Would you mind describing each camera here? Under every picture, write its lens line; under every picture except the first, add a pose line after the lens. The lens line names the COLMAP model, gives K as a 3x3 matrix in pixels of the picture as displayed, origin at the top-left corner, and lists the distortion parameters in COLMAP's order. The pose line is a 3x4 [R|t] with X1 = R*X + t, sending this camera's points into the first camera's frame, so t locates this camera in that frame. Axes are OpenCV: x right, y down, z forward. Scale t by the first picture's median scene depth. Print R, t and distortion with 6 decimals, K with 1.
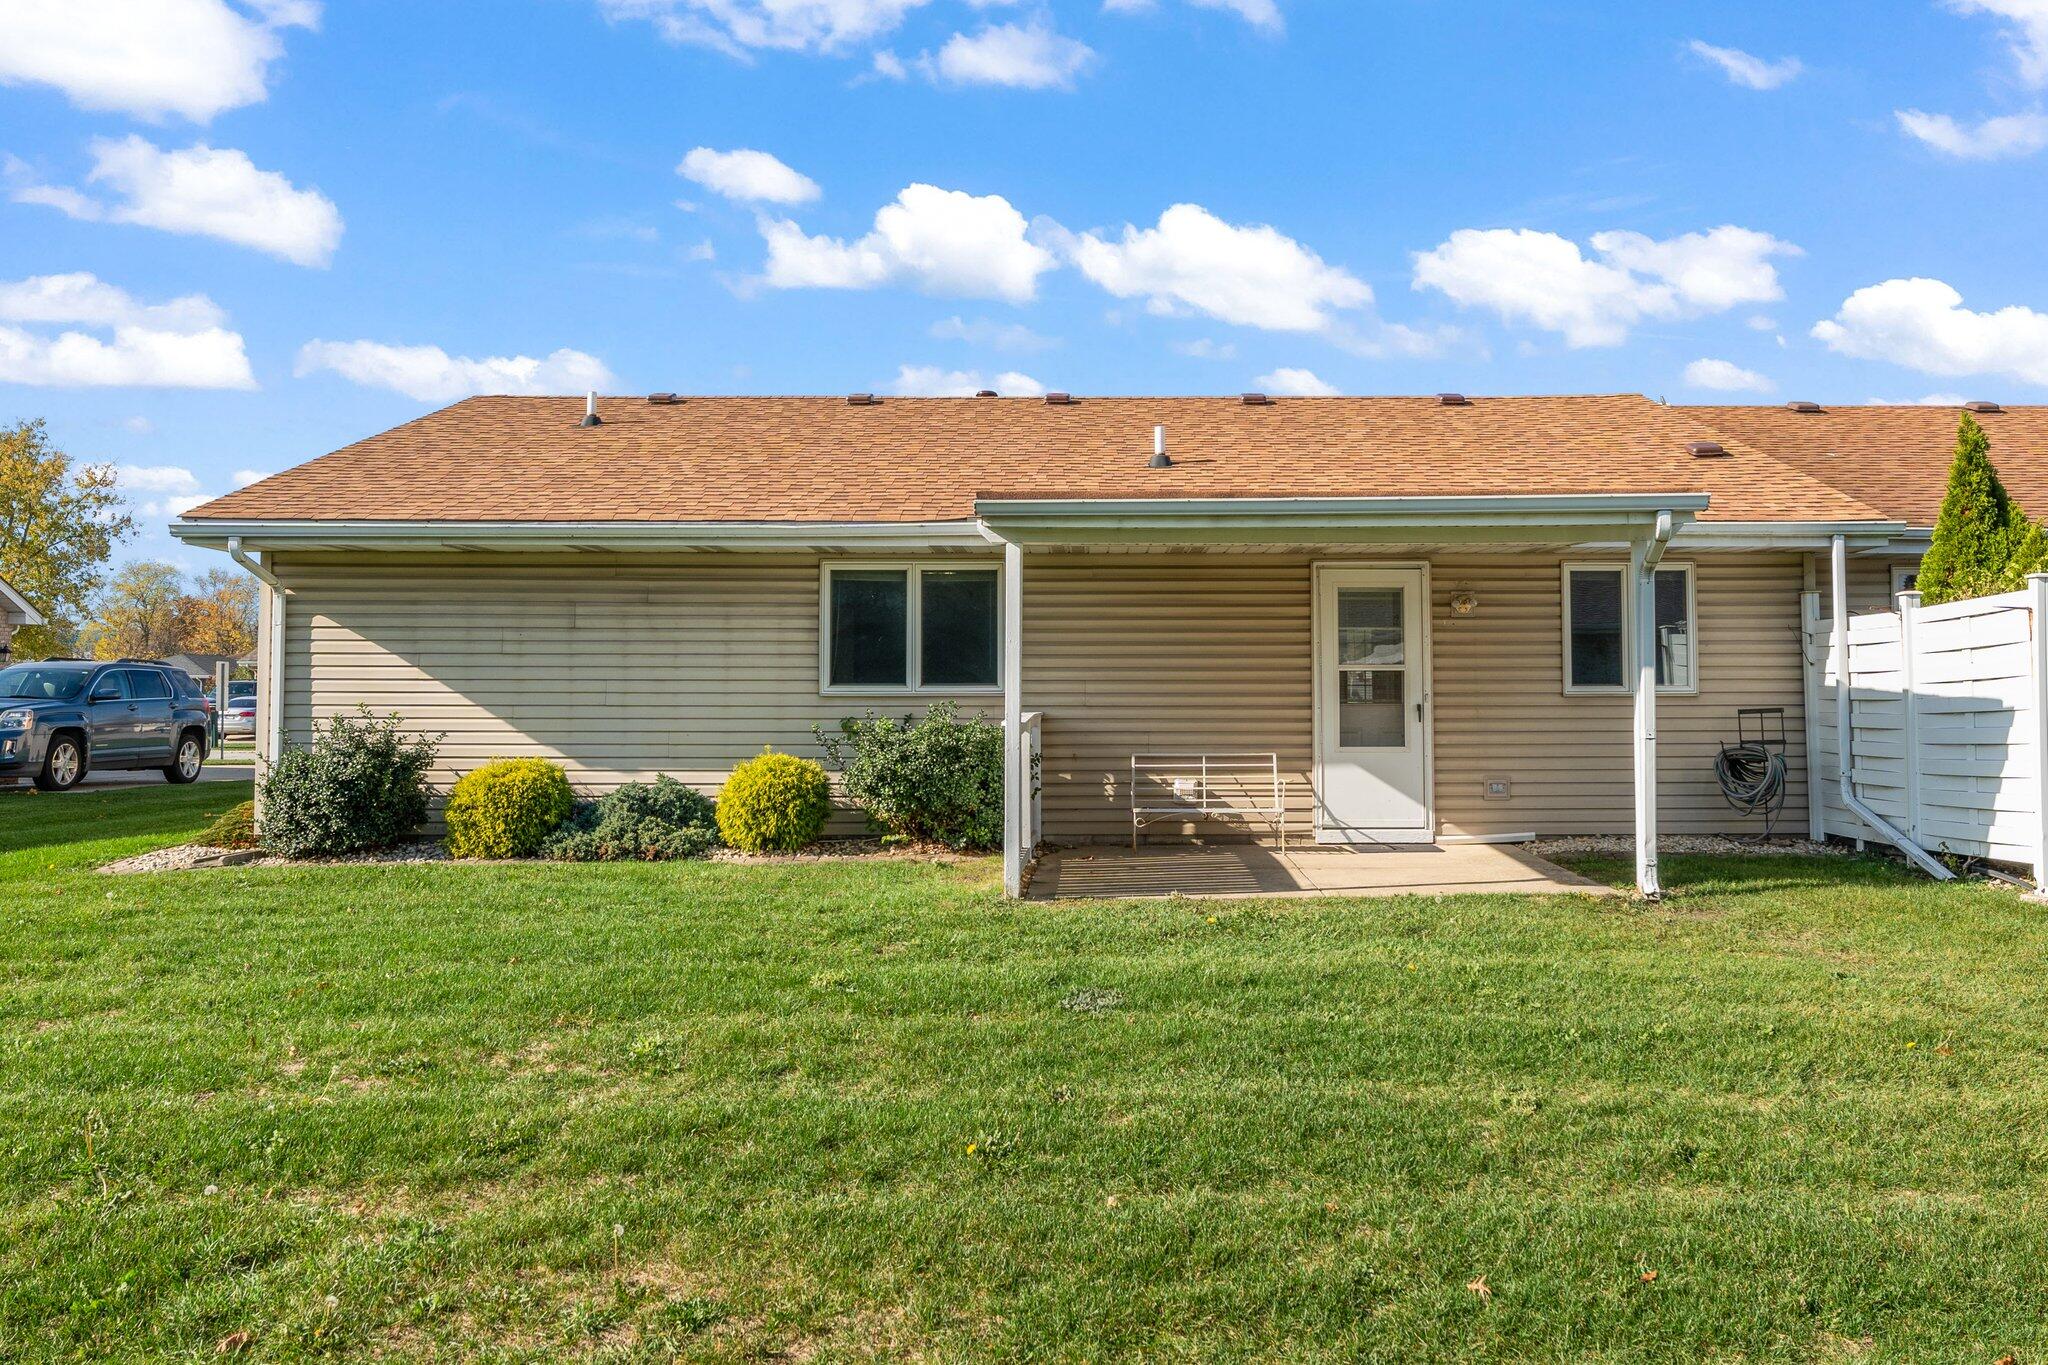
lens RADIAL K [[1649.8, 0, 1081.8], [0, 1649.8, 682.7], [0, 0, 1]] dist [-0.000588, 0.002119]
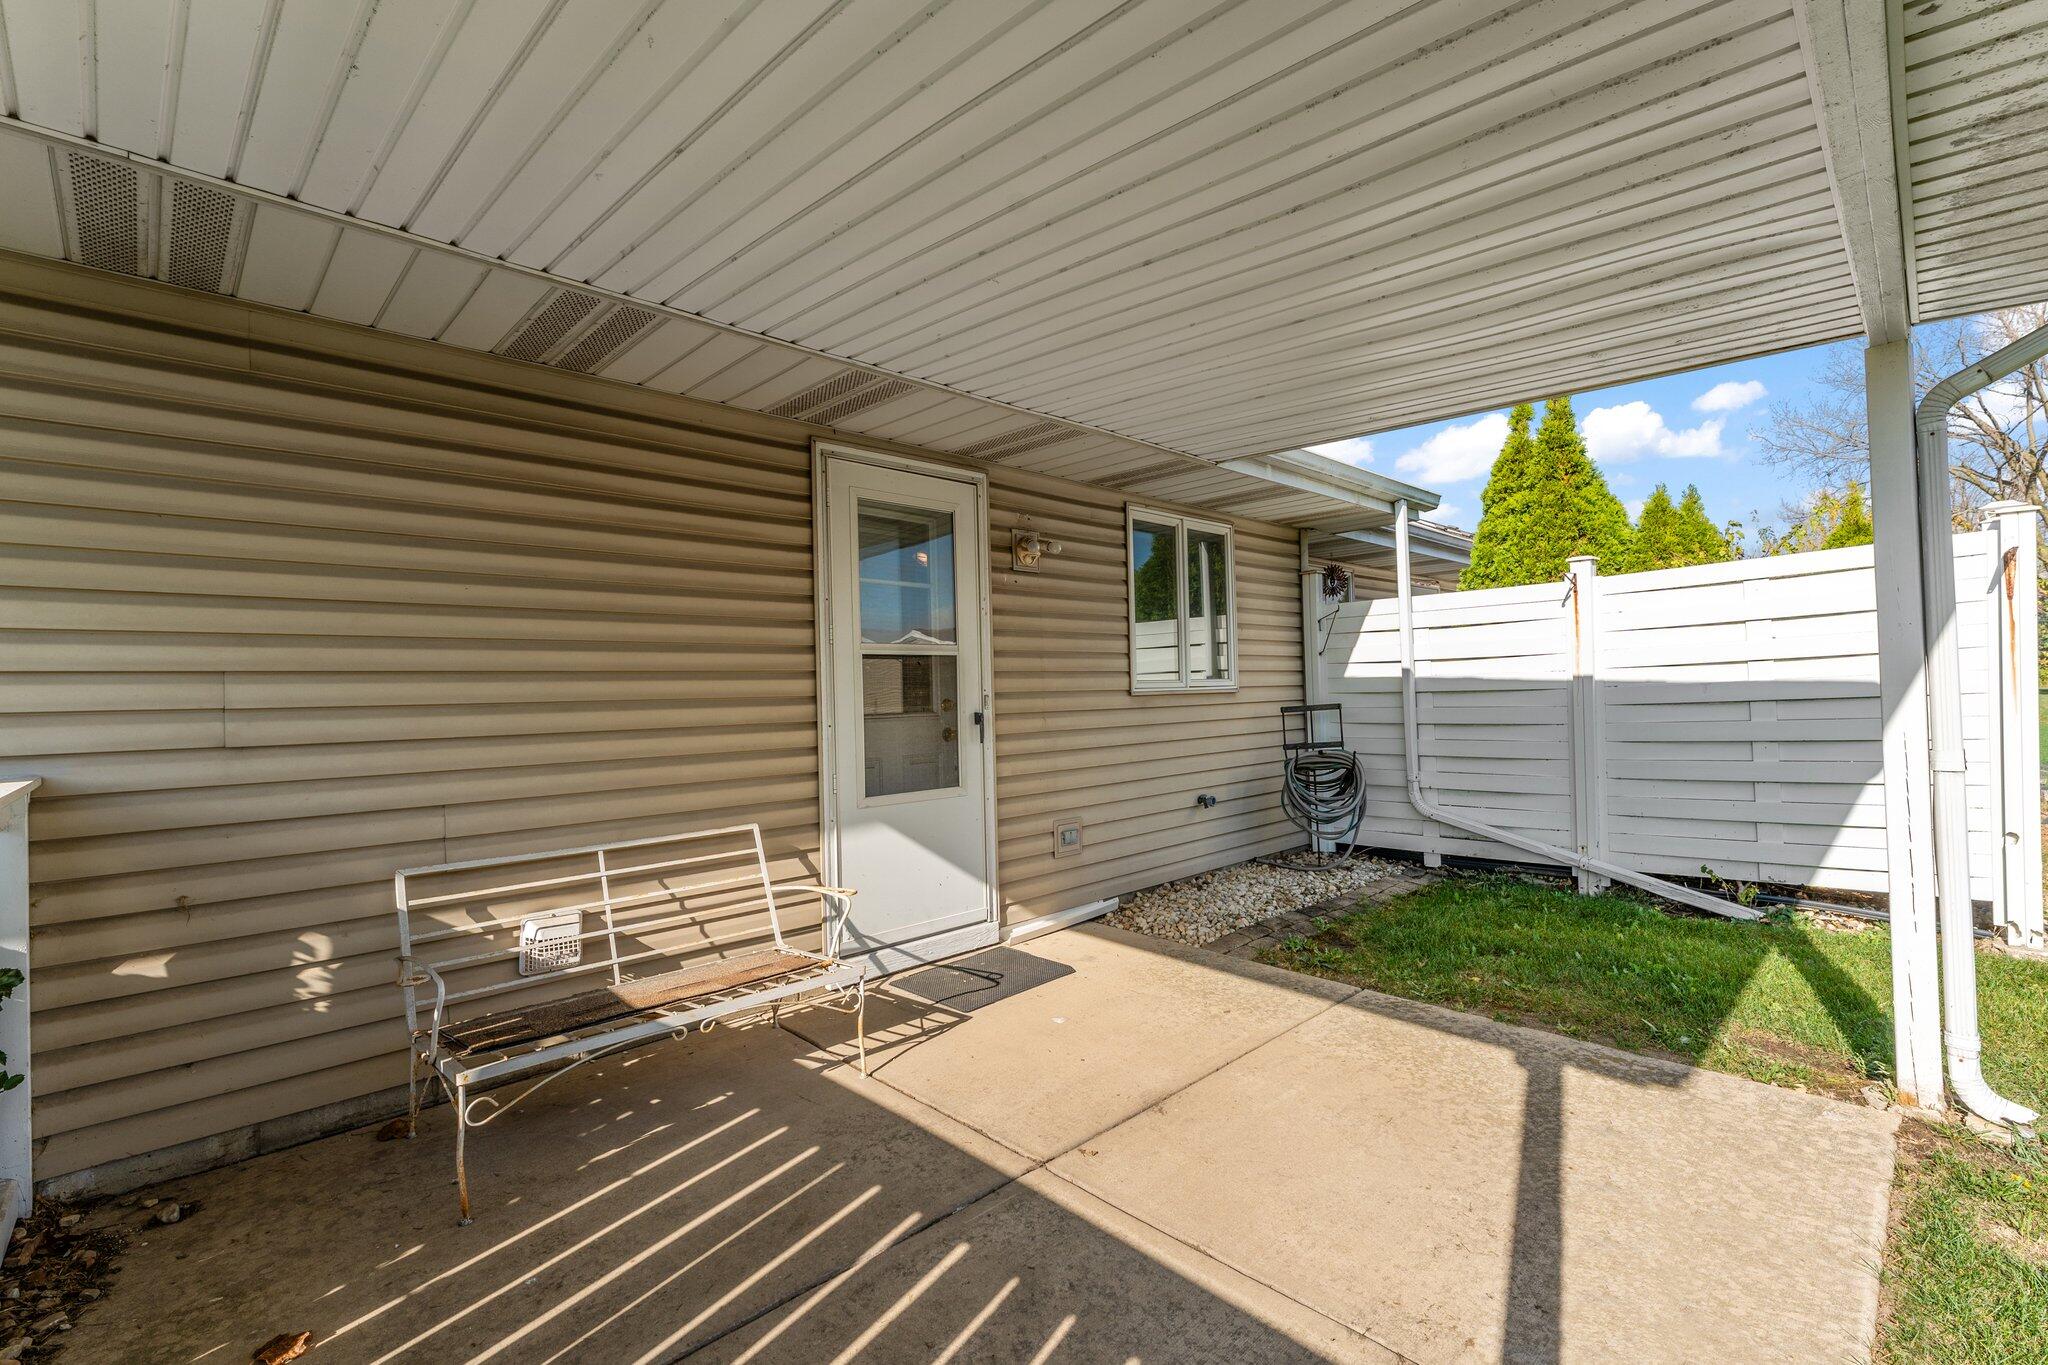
lens RADIAL K [[925.8, 0, 1051.8], [0, 925.8, 676.7], [0, 0, 1]] dist [0.000371, -0.000730]
pose [[0.712951, -0.003488, 0.701206, -0.009722], [0.018730, 0.999726, -0.014071, 0.005413], [-0.700964, 0.023166, 0.712820, 0.747258]]
